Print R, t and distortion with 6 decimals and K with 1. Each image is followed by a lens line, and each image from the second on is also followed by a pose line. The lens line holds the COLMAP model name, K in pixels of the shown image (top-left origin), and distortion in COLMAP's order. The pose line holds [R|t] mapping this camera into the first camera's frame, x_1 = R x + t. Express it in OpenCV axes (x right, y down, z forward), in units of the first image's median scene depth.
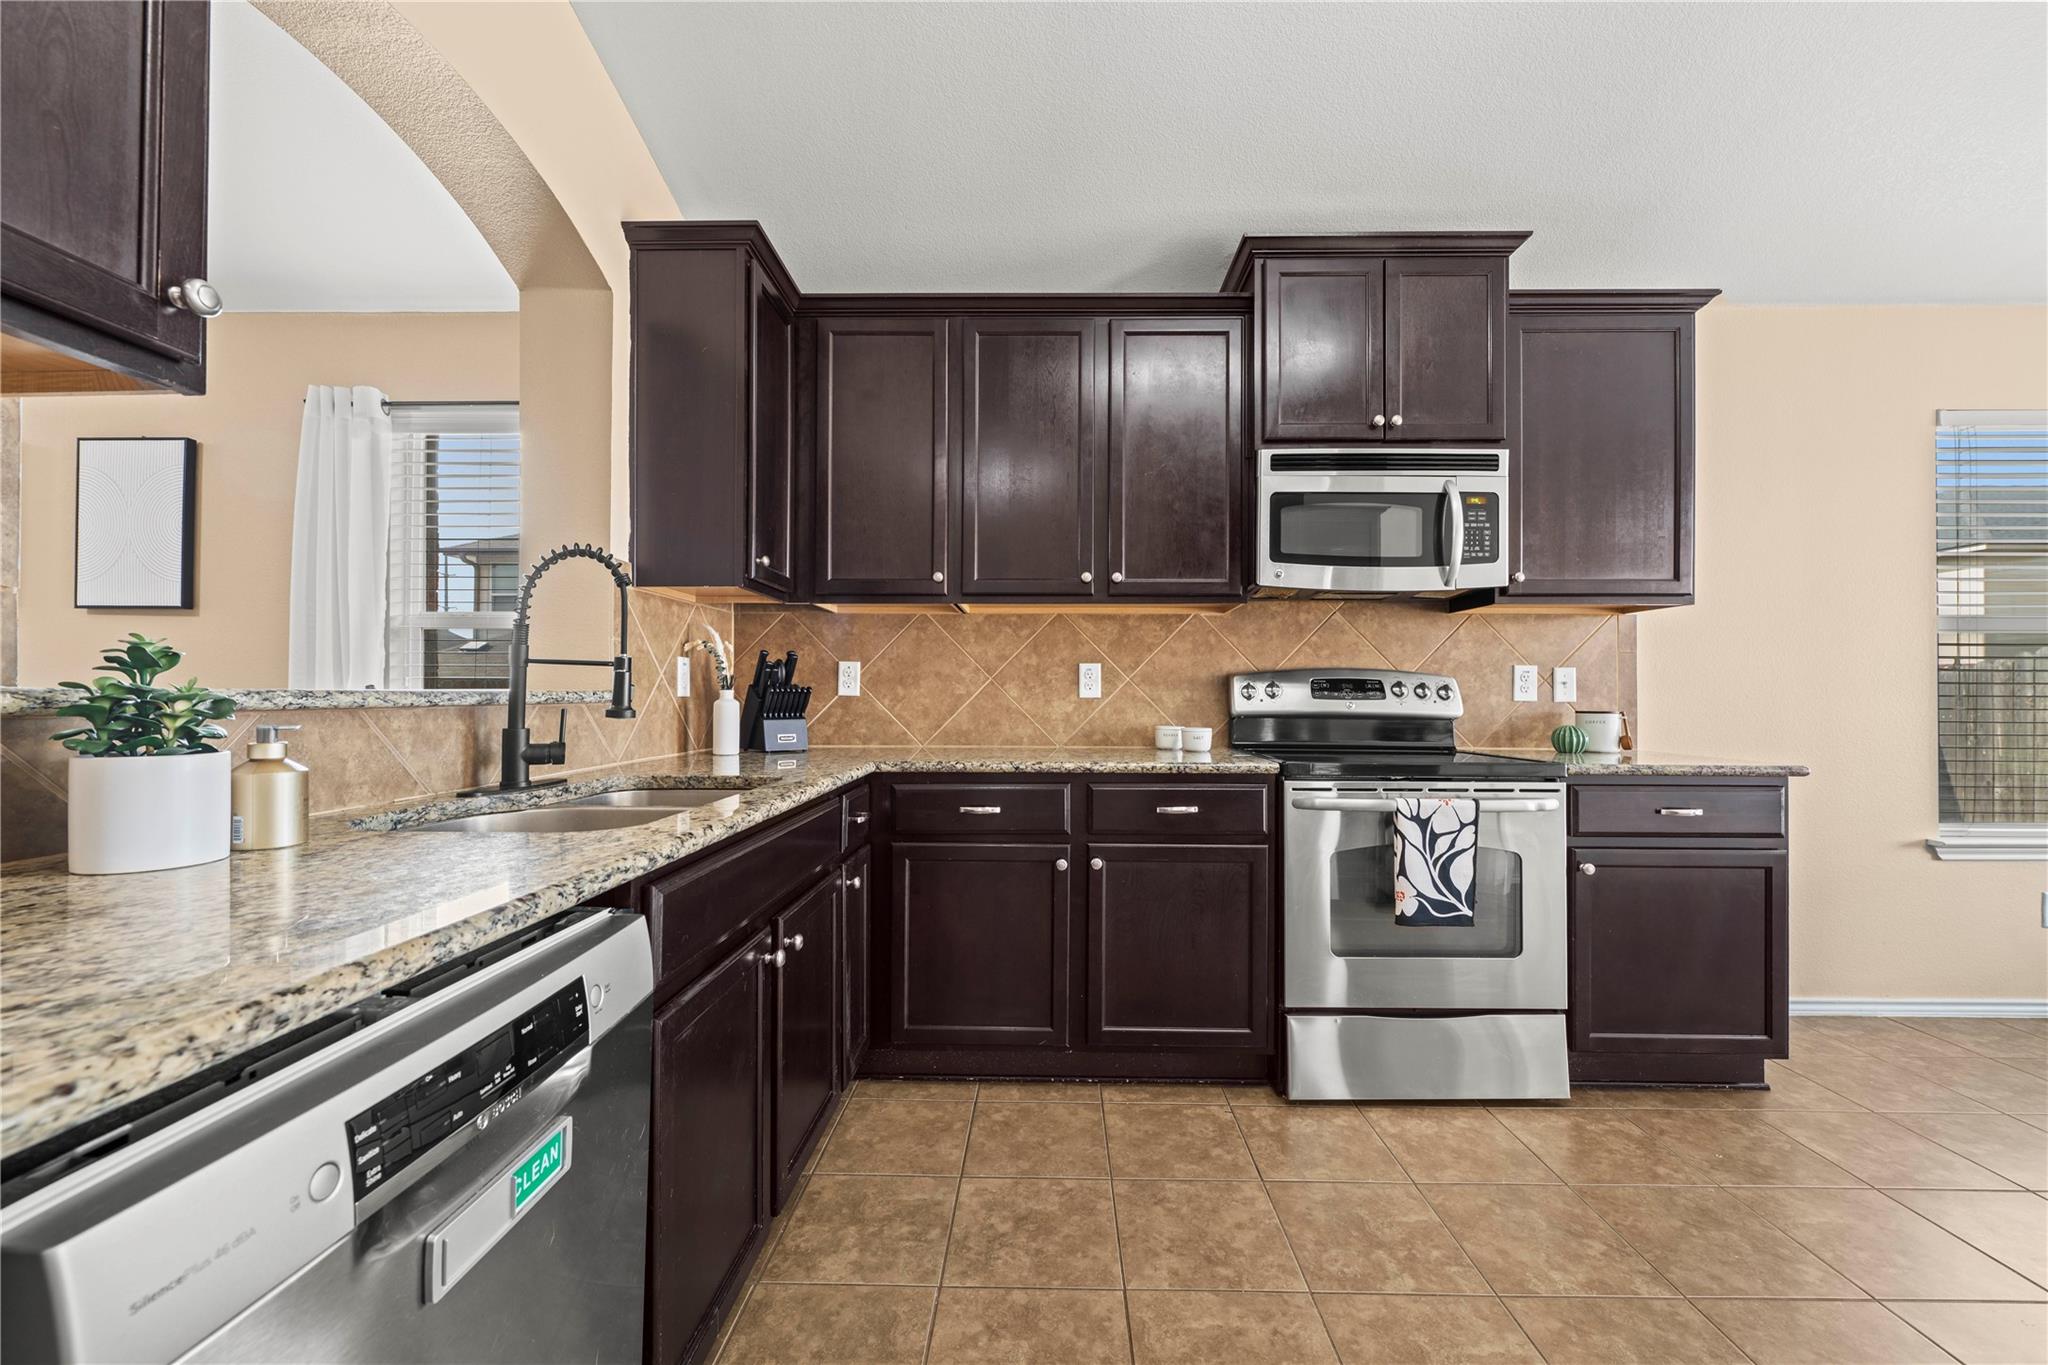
lens RADIAL K [[806.3, 0, 1037.1], [0, 806.3, 681.6], [0, 0, 1]] dist [-0.001011, -0.000831]
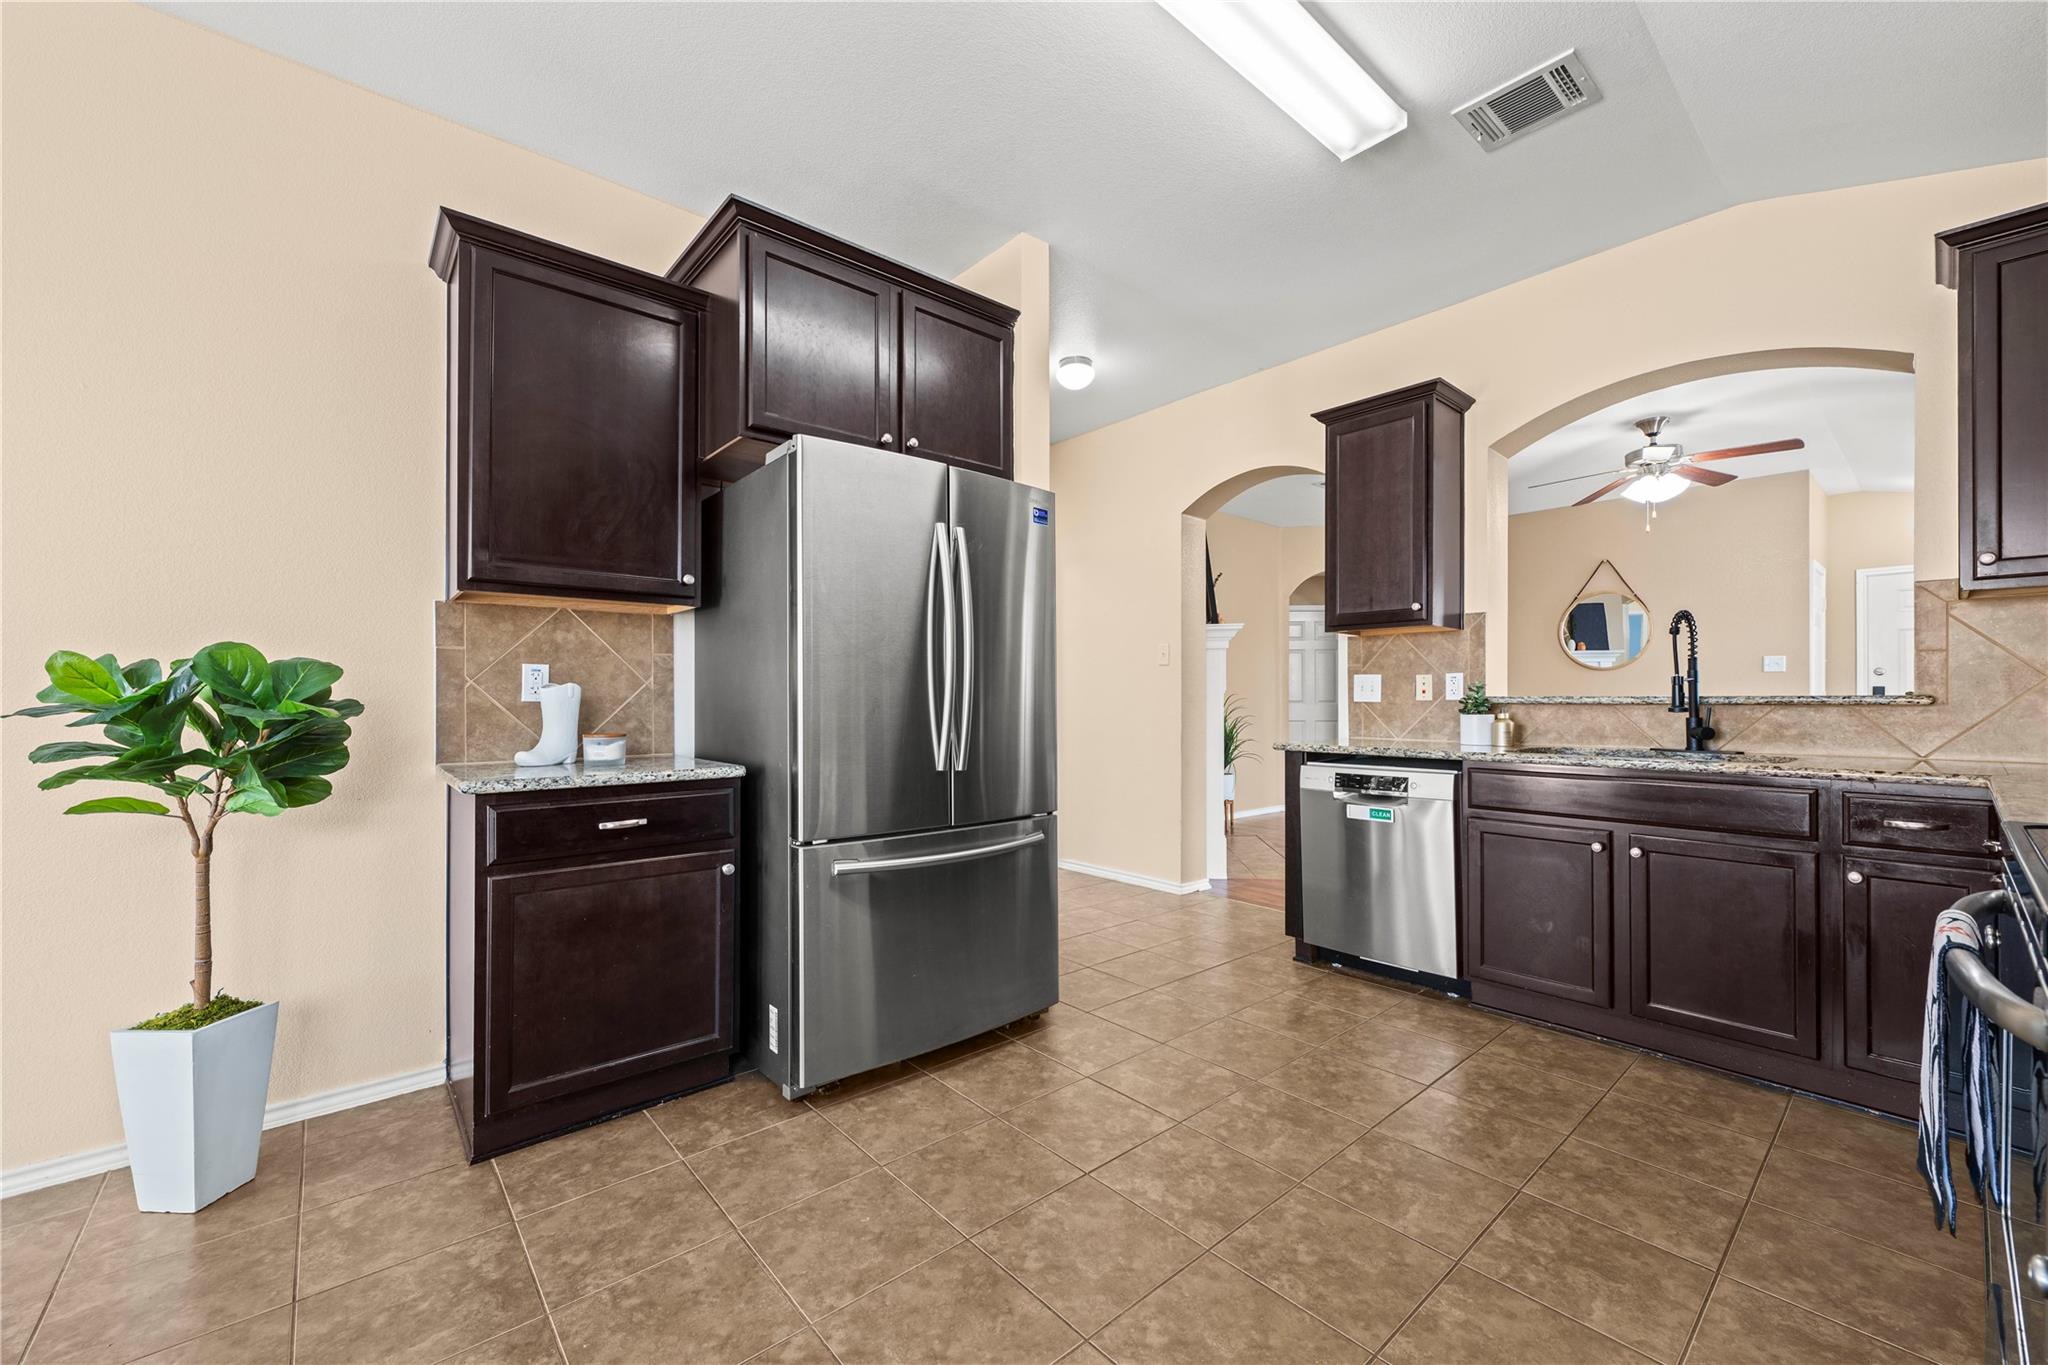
lens RADIAL K [[808.3, 0, 1035.5], [0, 808.3, 688.3], [0, 0, 1]] dist [-0.001124, -0.000388]
pose [[-0.740683, -0.008801, -0.671797, 1.150412], [0.009514, 0.999677, -0.023586, 0.015572], [0.671788, -0.023861, -0.740359, 0.963821]]
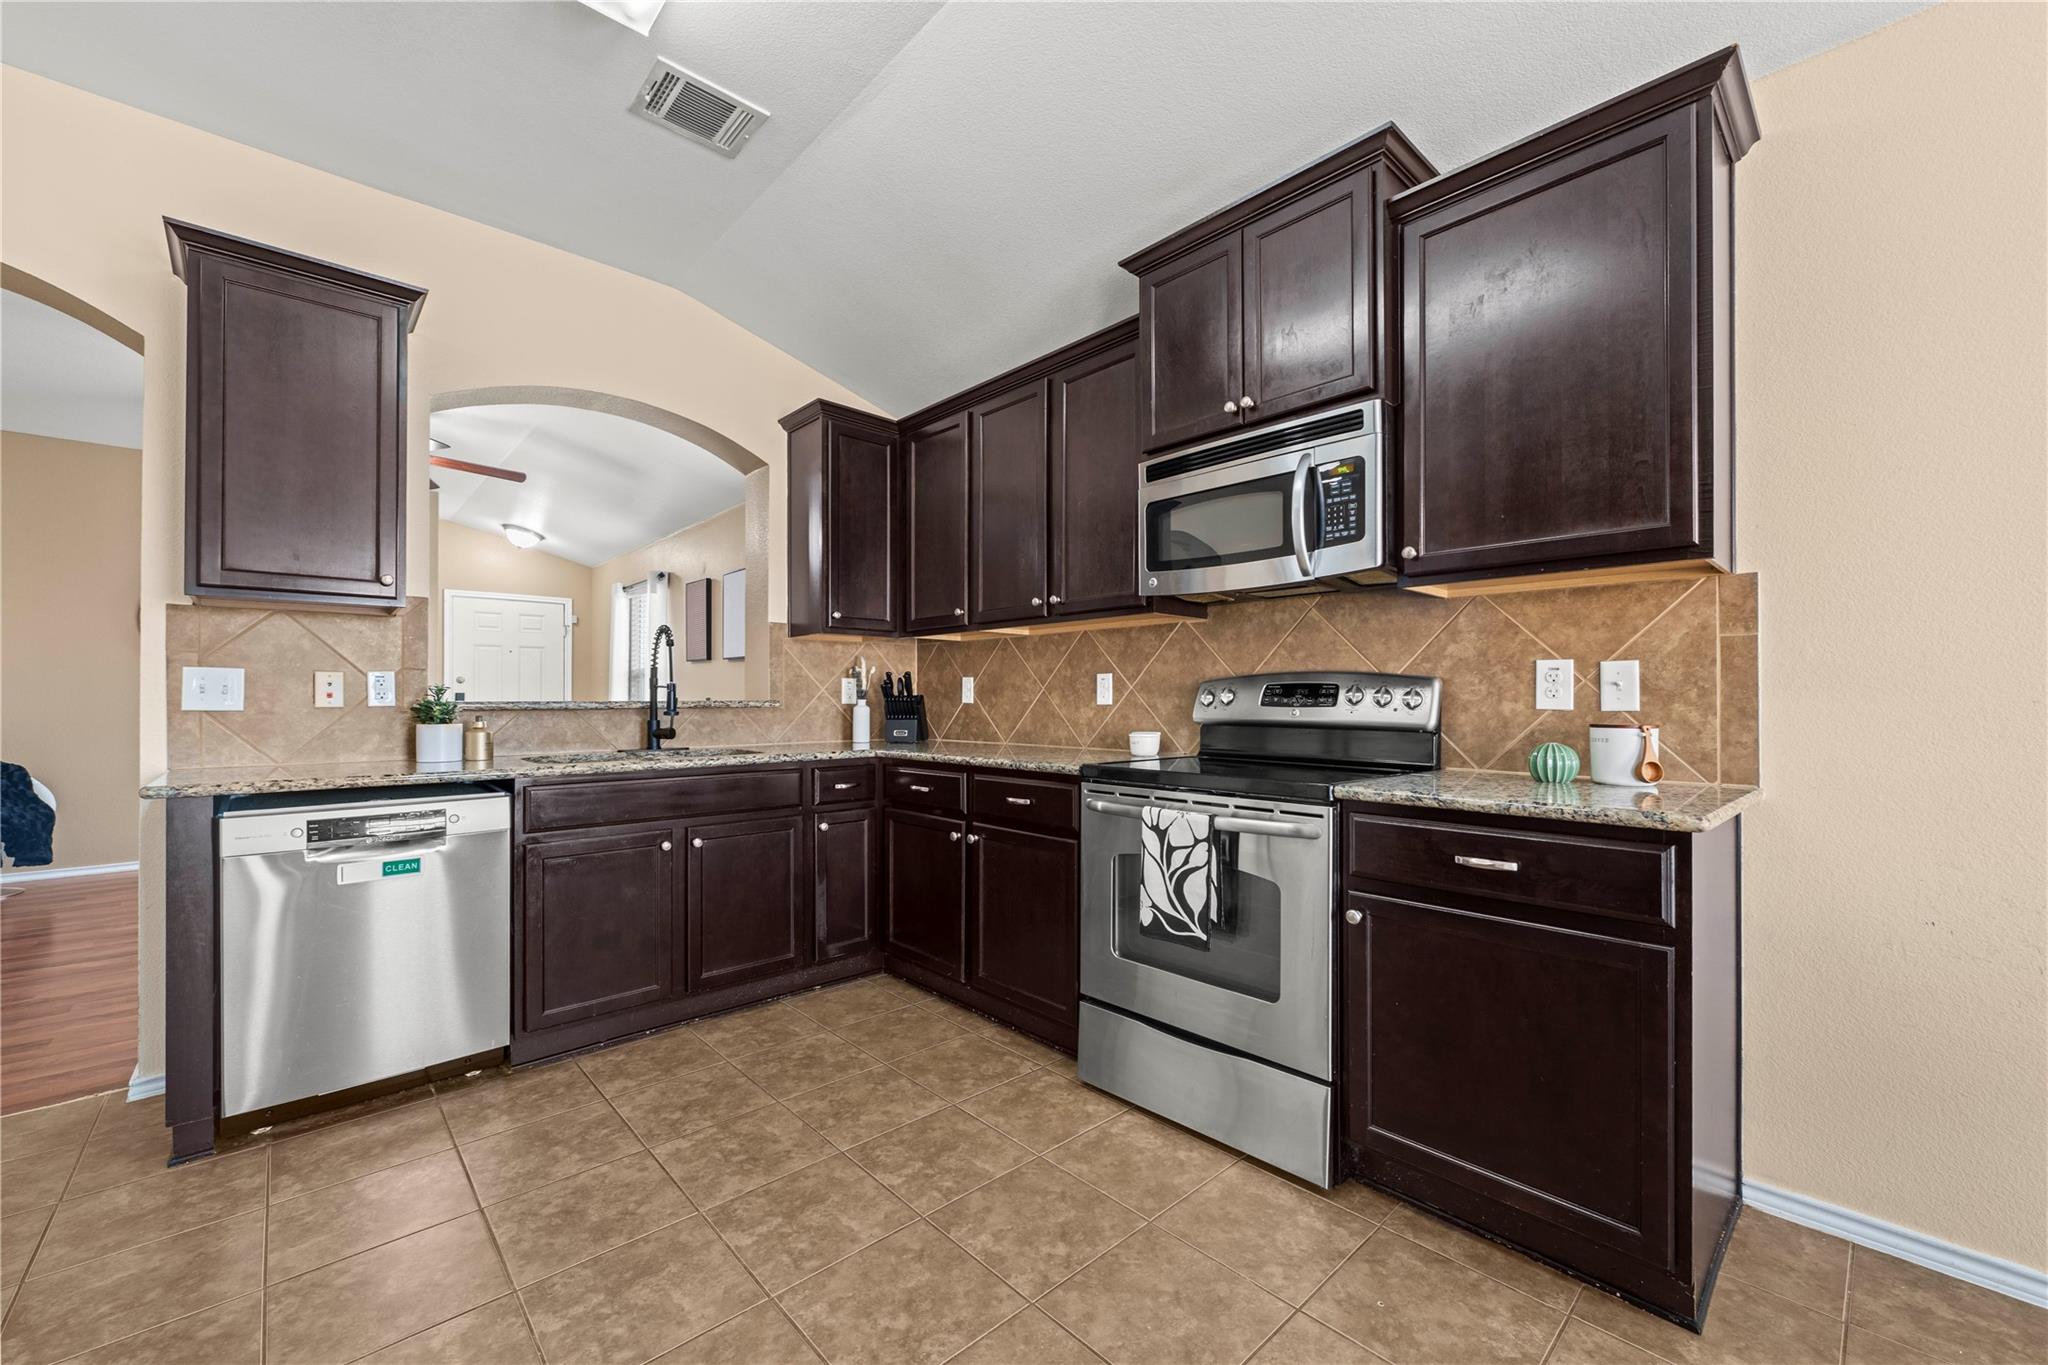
lens RADIAL K [[808.3, 0, 1035.5], [0, 808.3, 688.3], [0, 0, 1]] dist [-0.001124, -0.000388]
pose [[0.697916, -0.014514, -0.716033, 1.031213], [0.014528, 0.999876, -0.006107, 0.003822], [0.716032, -0.006140, 0.698040, 0.204202]]
